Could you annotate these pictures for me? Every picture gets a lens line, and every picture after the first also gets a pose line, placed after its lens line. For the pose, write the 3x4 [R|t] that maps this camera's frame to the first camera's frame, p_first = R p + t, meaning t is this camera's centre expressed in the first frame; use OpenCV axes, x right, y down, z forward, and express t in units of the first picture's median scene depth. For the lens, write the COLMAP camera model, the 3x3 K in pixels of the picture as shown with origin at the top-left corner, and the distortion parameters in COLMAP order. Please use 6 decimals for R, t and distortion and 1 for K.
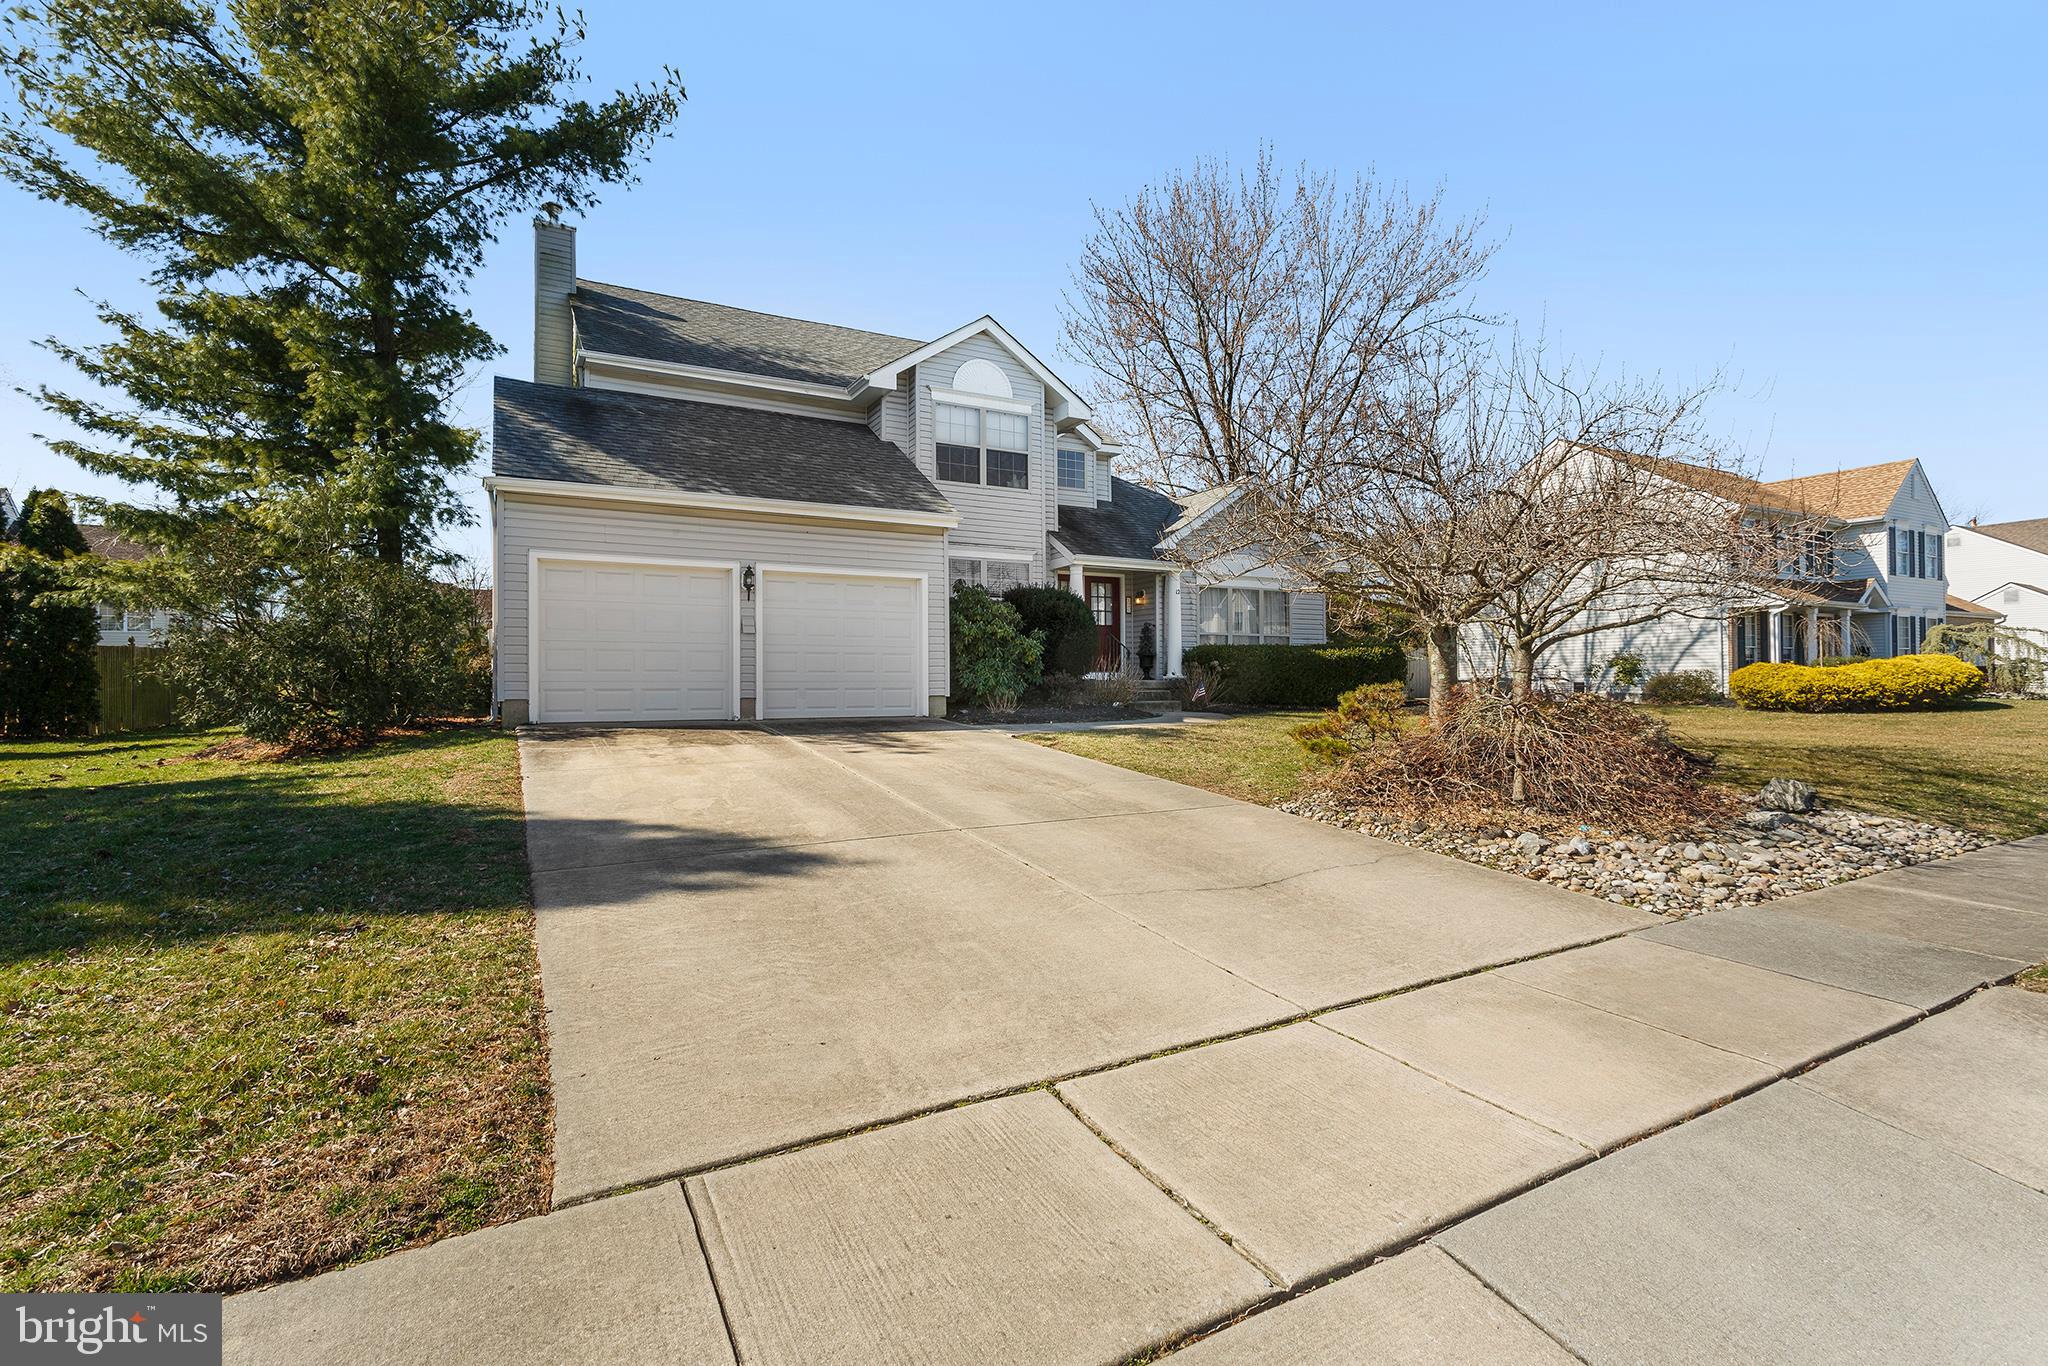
lens RADIAL K [[949.7, 0, 1021.6], [0, 949.7, 666.9], [0, 0, 1]] dist [-0.004241, -0.000161]
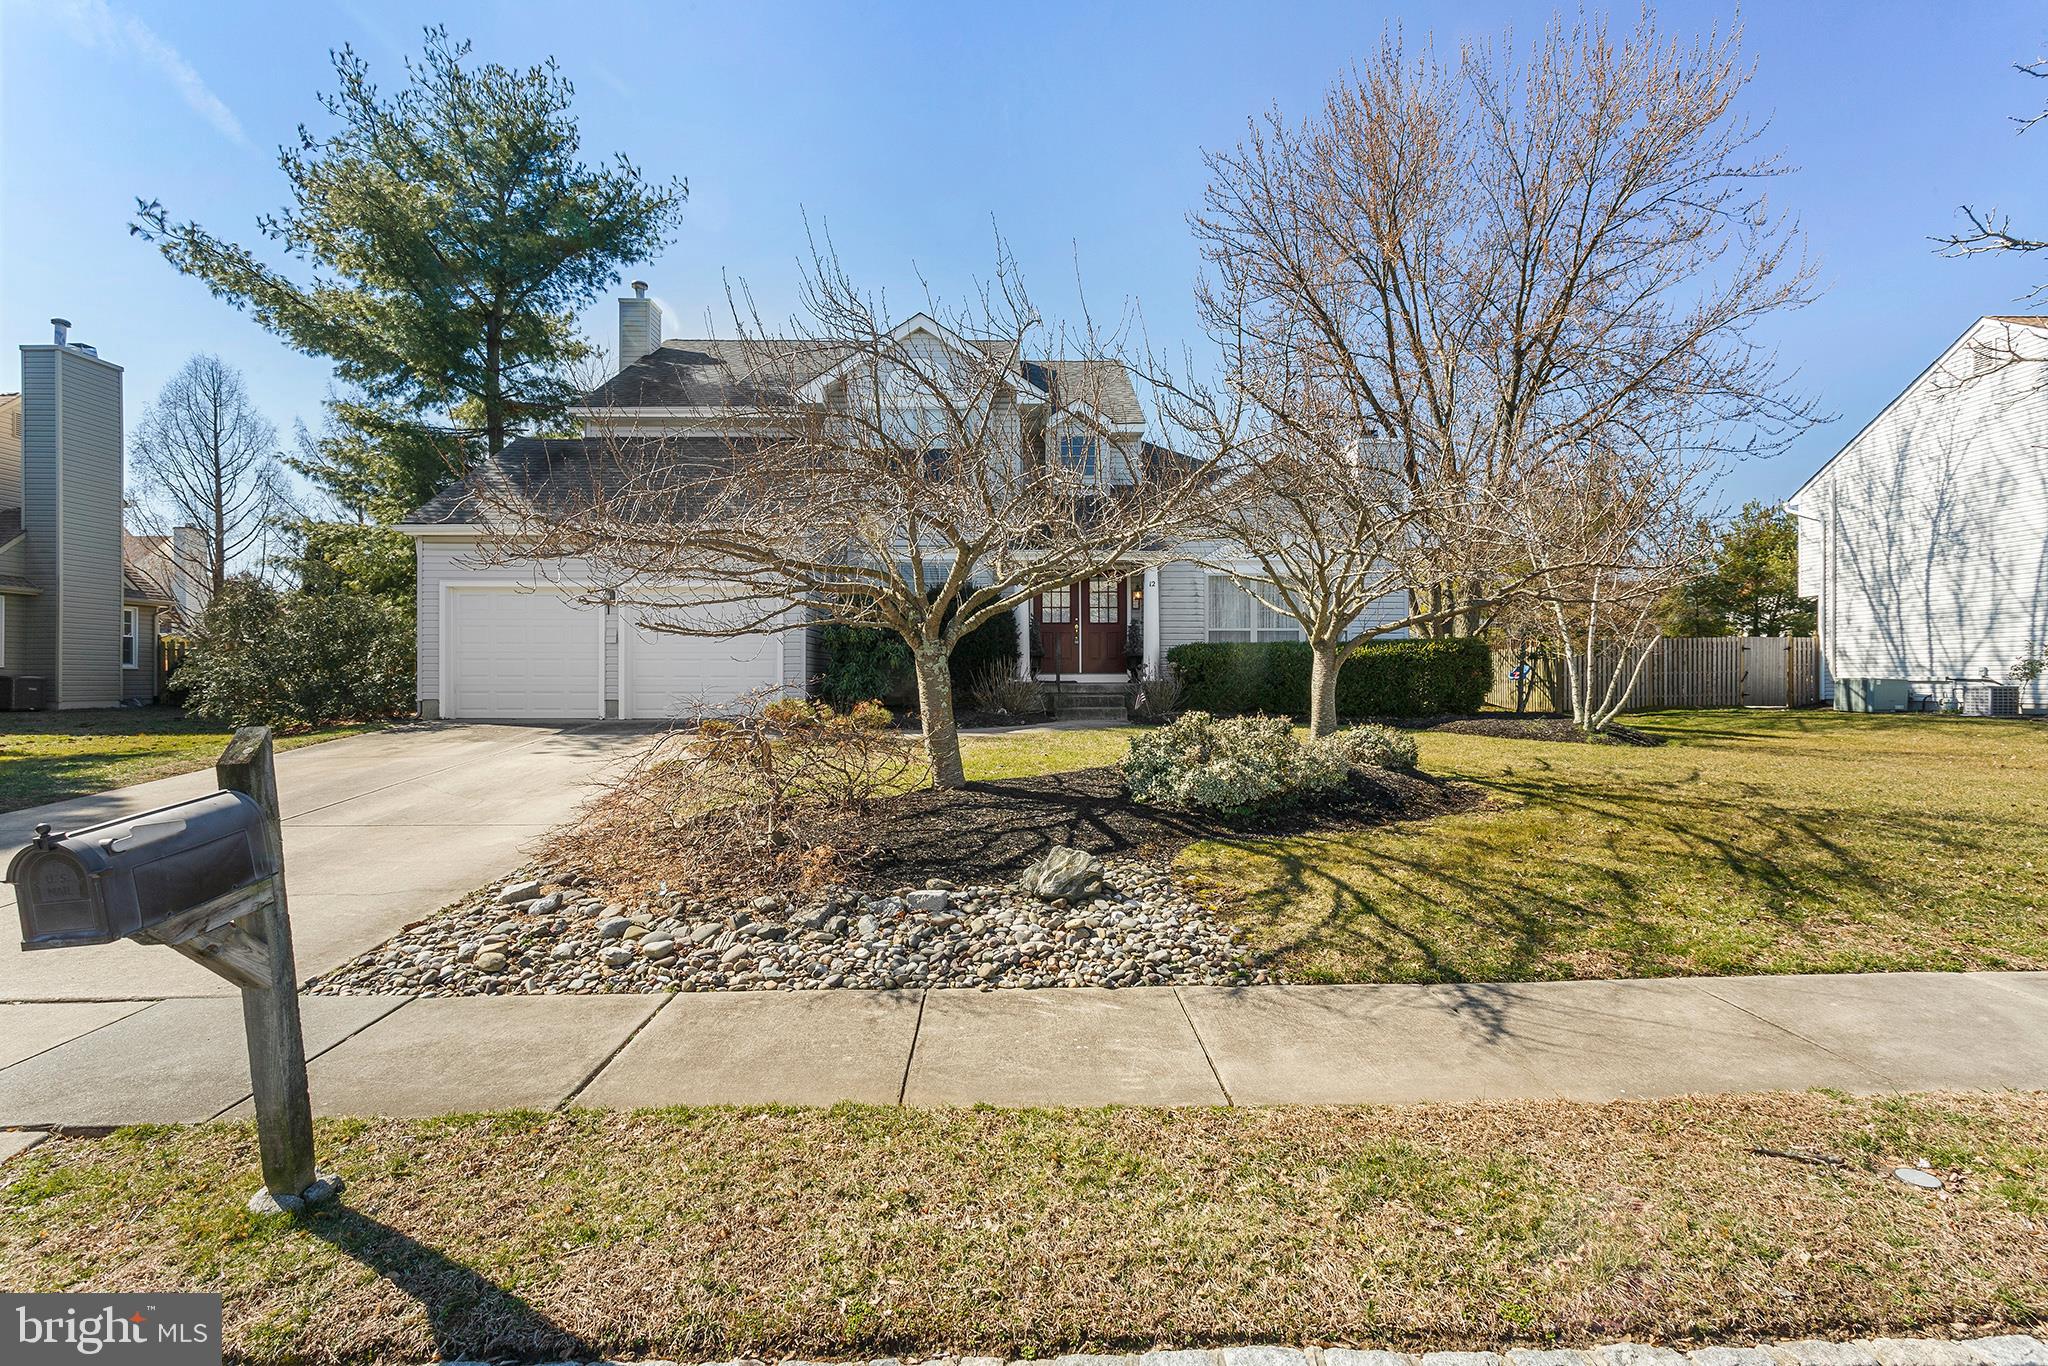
lens RADIAL K [[949.7, 0, 1021.6], [0, 949.7, 666.9], [0, 0, 1]] dist [-0.004241, -0.000161]
pose [[0.883447, -0.004699, -0.468508, 0.515043], [0.005183, 0.999987, -0.000256, -0.003044], [0.468503, -0.002202, 0.883459, 0.179121]]
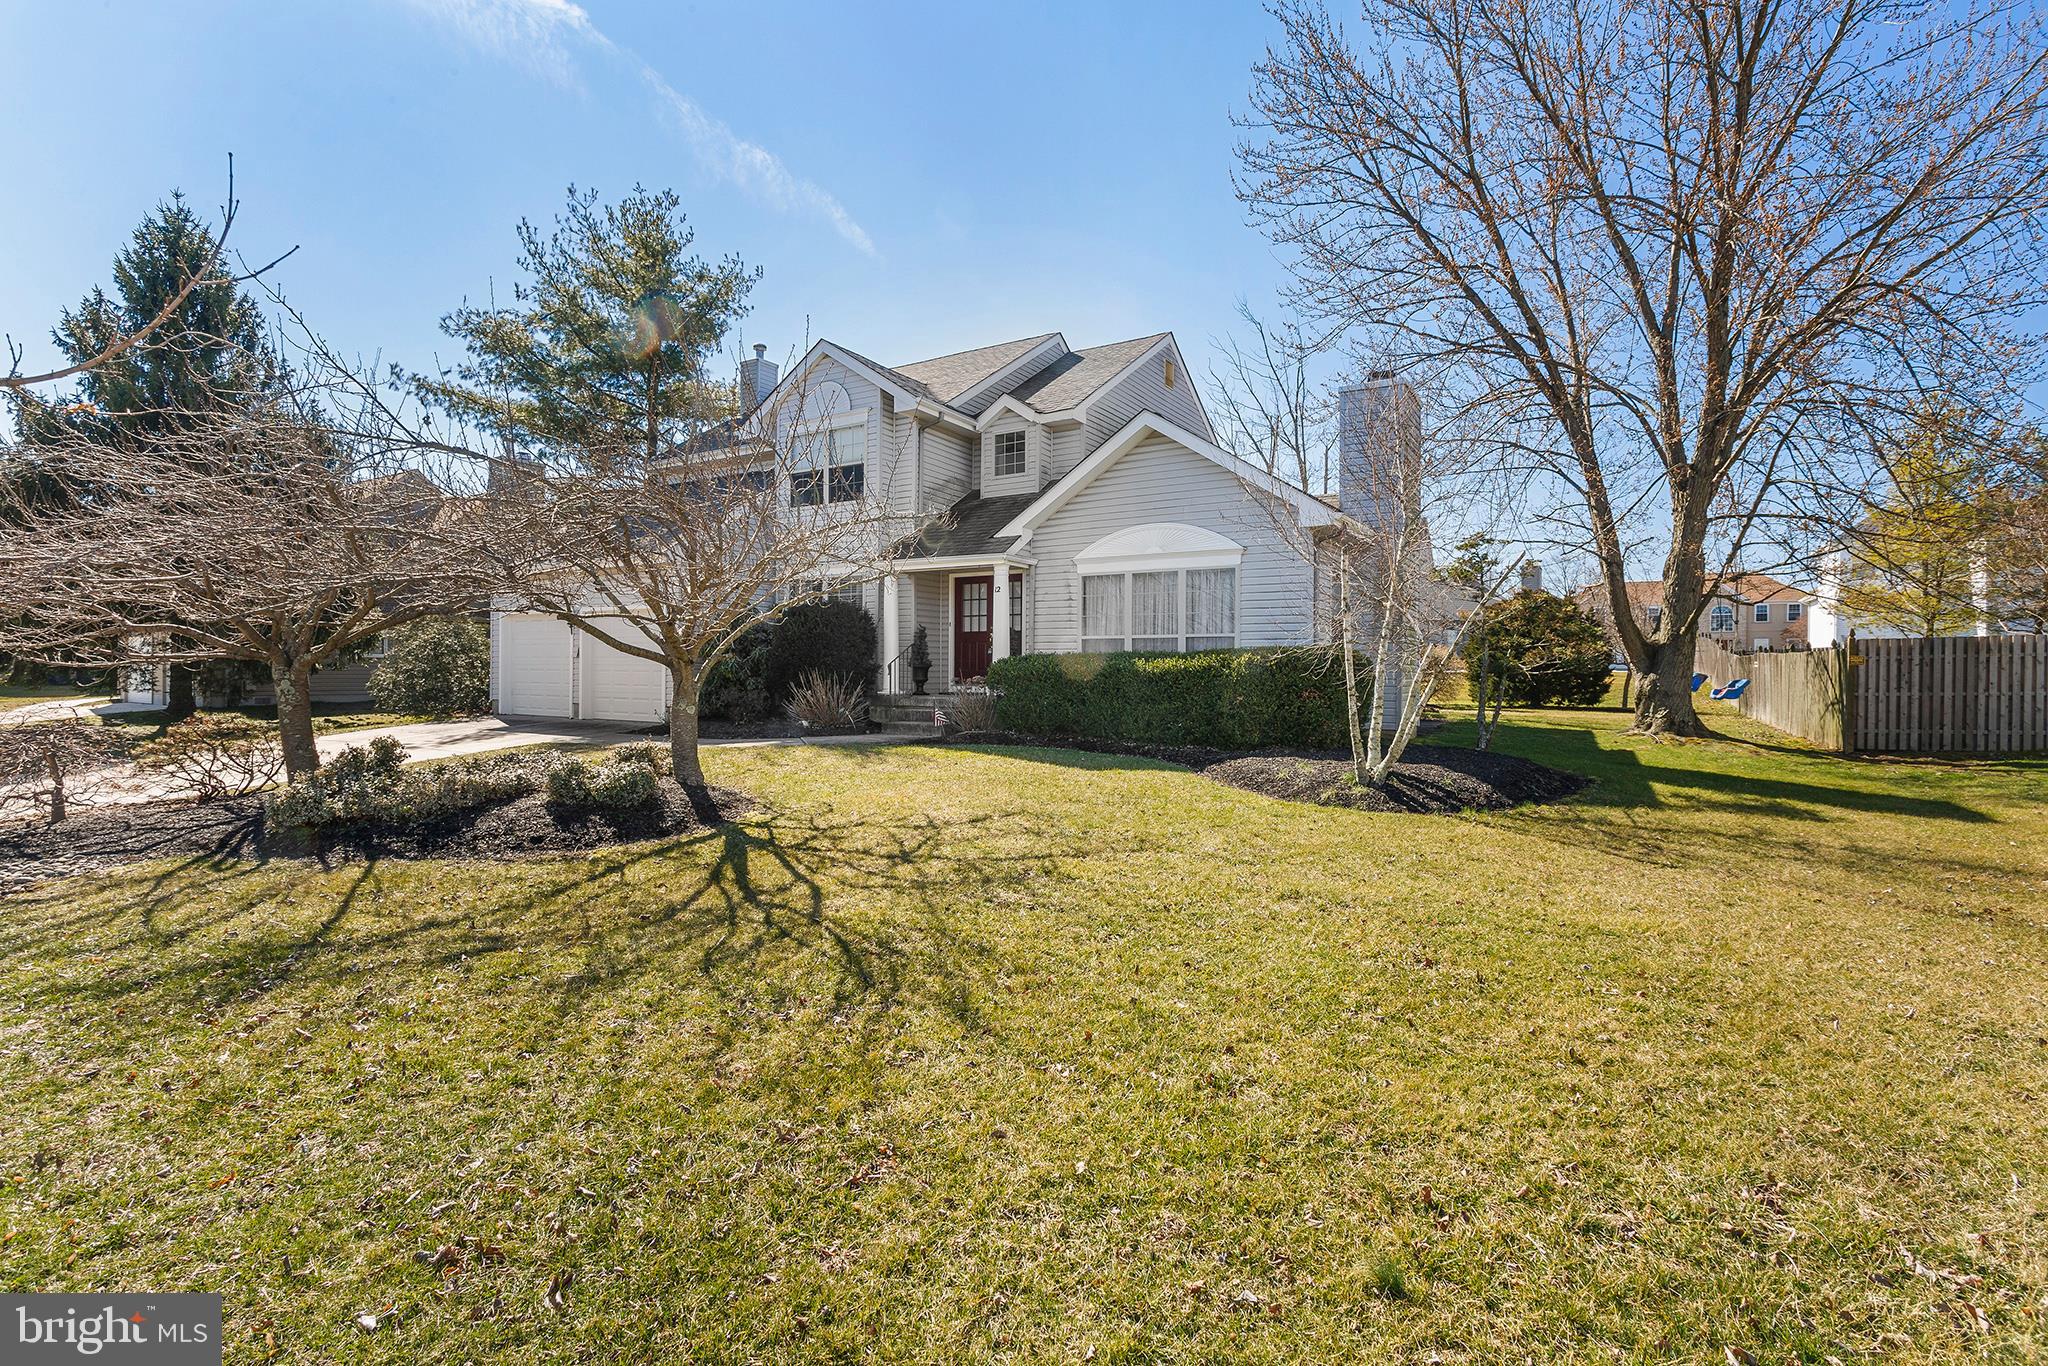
lens RADIAL K [[949.7, 0, 1021.6], [0, 949.7, 666.9], [0, 0, 1]] dist [-0.004241, -0.000161]
pose [[0.500607, -0.000107, -0.865675, 0.961399], [0.004240, 0.999988, 0.002329, -0.016339], [0.865665, -0.004837, 0.500601, 0.668159]]
